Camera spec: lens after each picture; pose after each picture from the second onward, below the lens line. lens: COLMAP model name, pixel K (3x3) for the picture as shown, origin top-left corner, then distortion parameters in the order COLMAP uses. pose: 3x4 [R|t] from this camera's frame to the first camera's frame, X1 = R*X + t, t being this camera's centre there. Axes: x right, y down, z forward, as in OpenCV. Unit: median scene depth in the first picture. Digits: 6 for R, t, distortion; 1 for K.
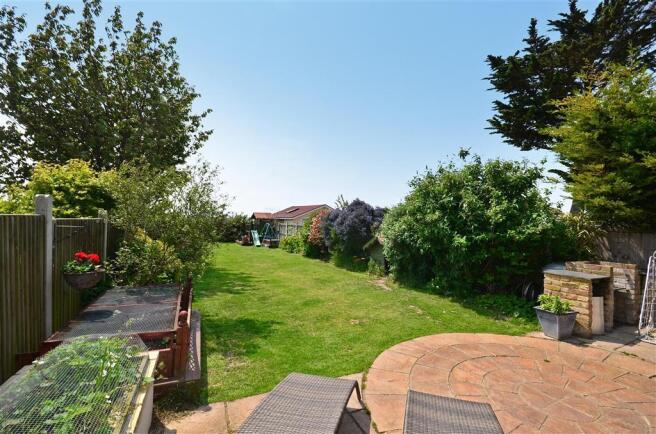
lens RADIAL K [[297.4, 0, 328.0], [0, 297.4, 217.0], [0, 0, 1]] dist [-0.000930, -0.000021]
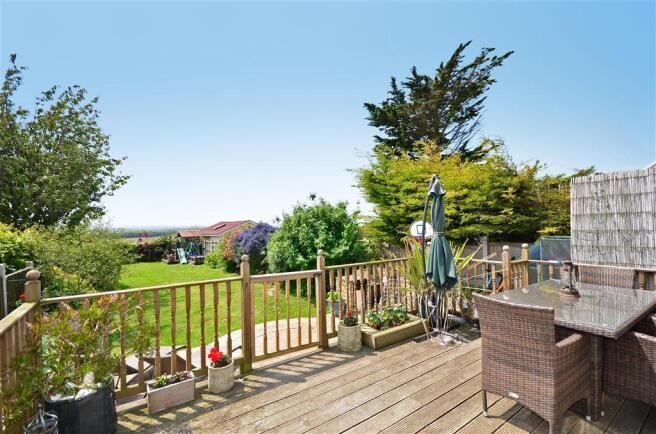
lens RADIAL K [[297.4, 0, 328.0], [0, 297.4, 217.0], [0, 0, 1]] dist [-0.000930, -0.000021]
pose [[0.981540, -0.048197, 0.185087, 0.119716], [0.051351, 0.998605, -0.012286, -0.043063], [-0.184236, 0.021564, 0.982645, -0.202200]]
